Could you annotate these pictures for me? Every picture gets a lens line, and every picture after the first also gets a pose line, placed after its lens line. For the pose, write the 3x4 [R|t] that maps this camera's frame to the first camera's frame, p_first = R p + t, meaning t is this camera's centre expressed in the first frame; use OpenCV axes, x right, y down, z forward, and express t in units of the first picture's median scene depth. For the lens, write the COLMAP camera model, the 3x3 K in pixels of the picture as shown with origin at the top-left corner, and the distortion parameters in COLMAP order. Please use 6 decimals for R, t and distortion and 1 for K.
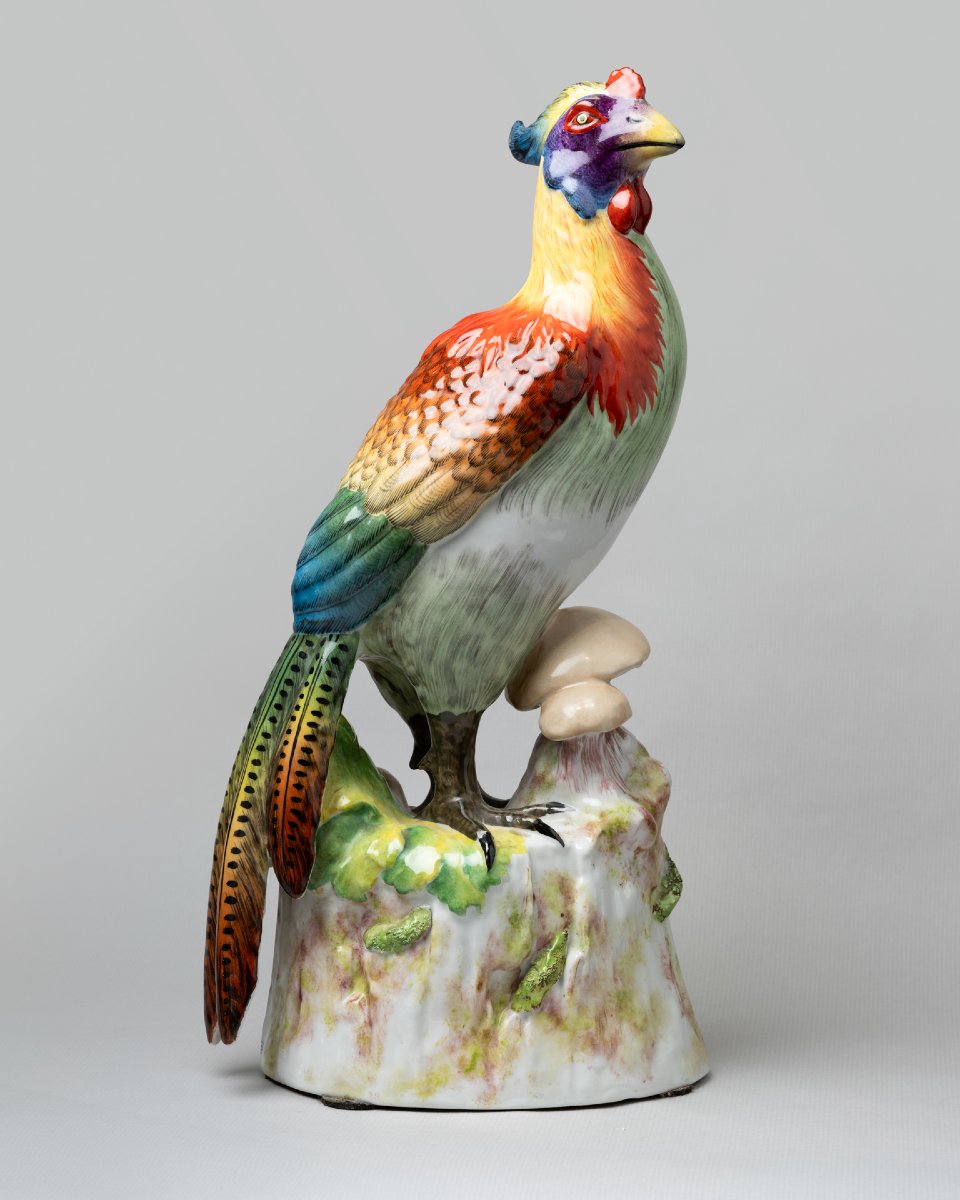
lens RADIAL K [[3742.3, 0, 480.0], [0, 3742.3, 600.0], [0, 0, 1]] dist [0.062212, 1.042385]
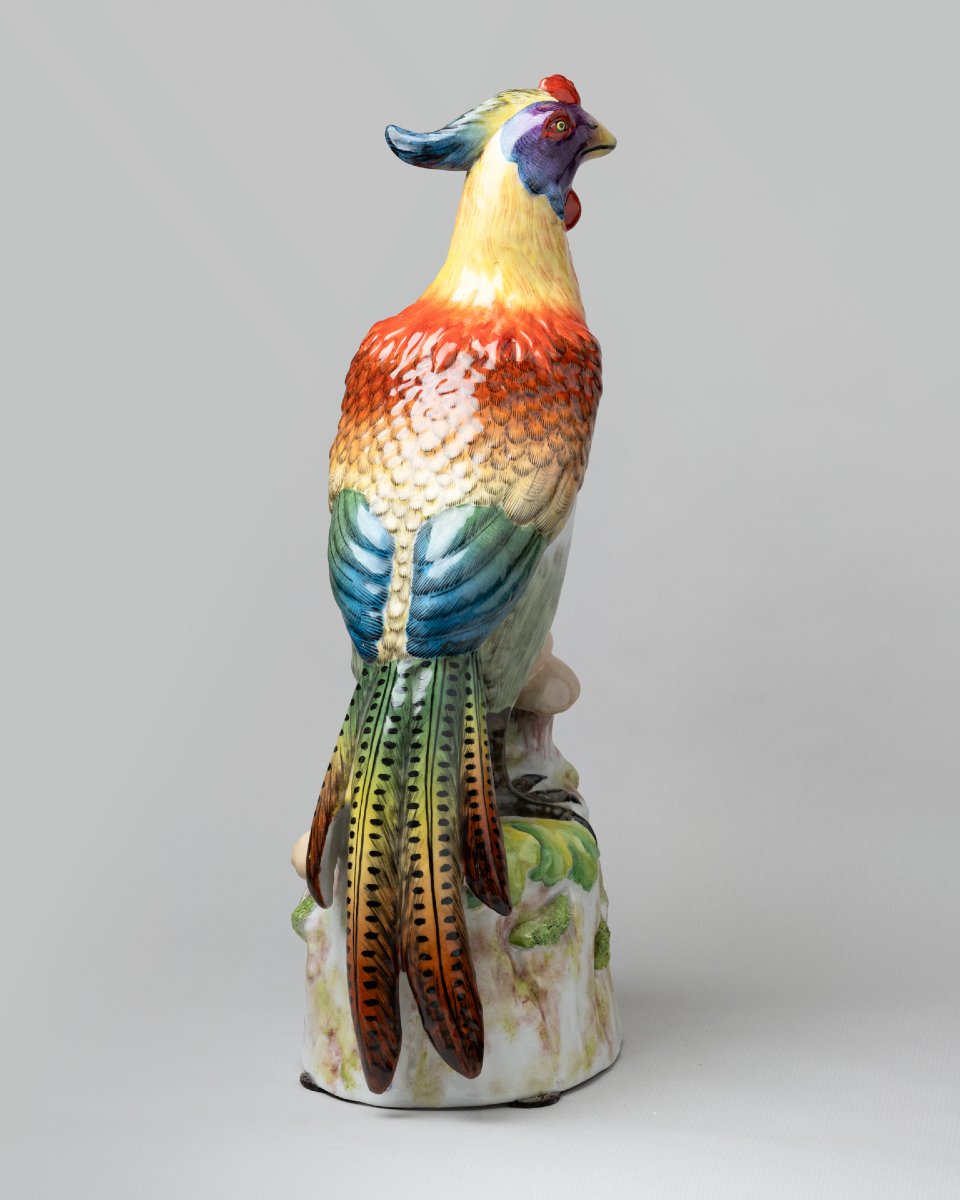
lens RADIAL K [[3742.3, 0, 480.0], [0, 3742.3, 600.0], [0, 0, 1]] dist [0.062212, 1.042385]
pose [[0.401306, -0.161050, 0.901674, -0.947745], [0.106503, 0.985948, 0.128701, -0.134354], [-0.909731, 0.044382, 0.412819, 0.589263]]
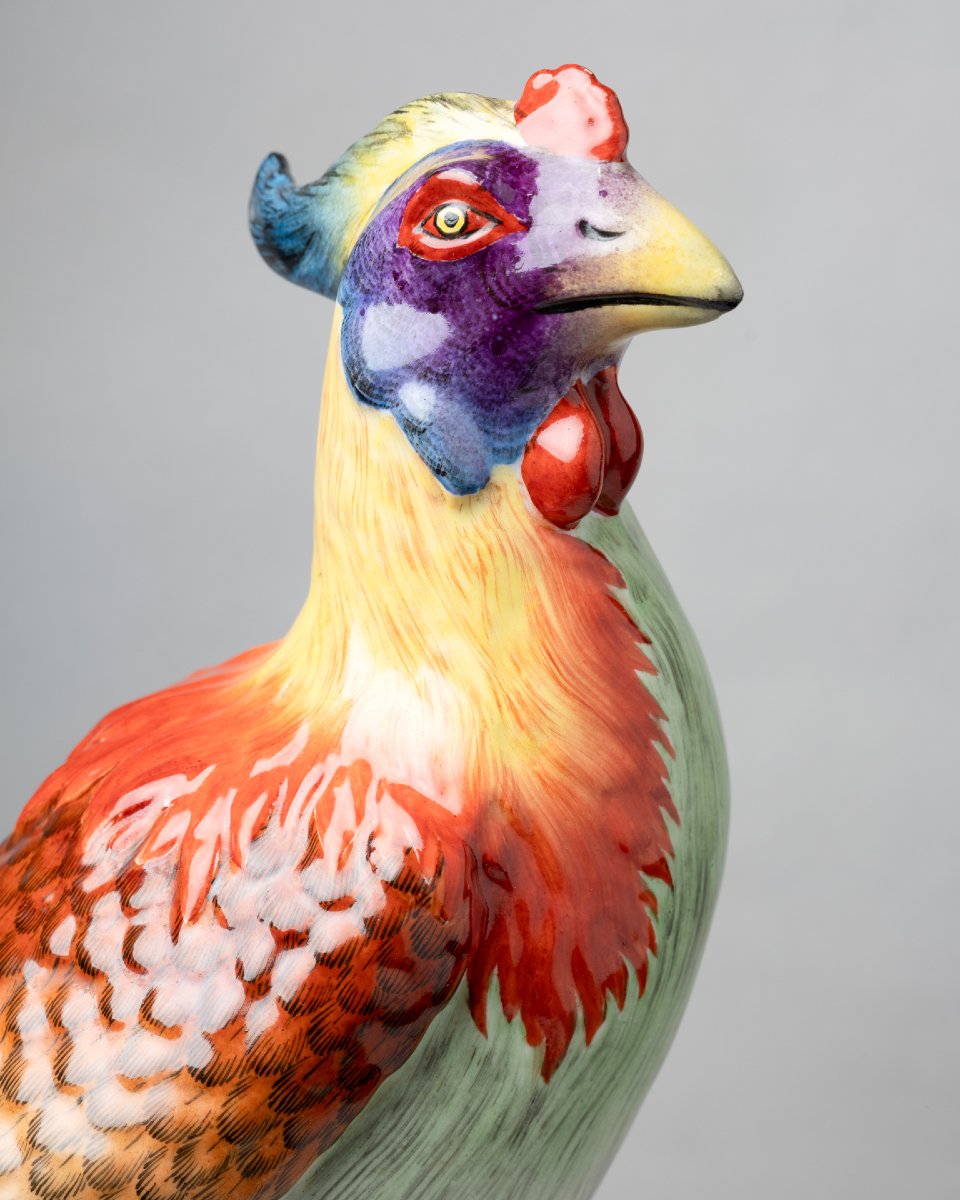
lens RADIAL K [[4242.0, 0, 480.0], [0, 4242.0, 600.0], [0, 0, 1]] dist [0.165343, 2.288296]
pose [[0.998859, -0.009436, 0.046806, 0.010852], [0.003417, 0.991889, 0.127058, -0.143089], [-0.047625, -0.126753, 0.990790, 0.594663]]
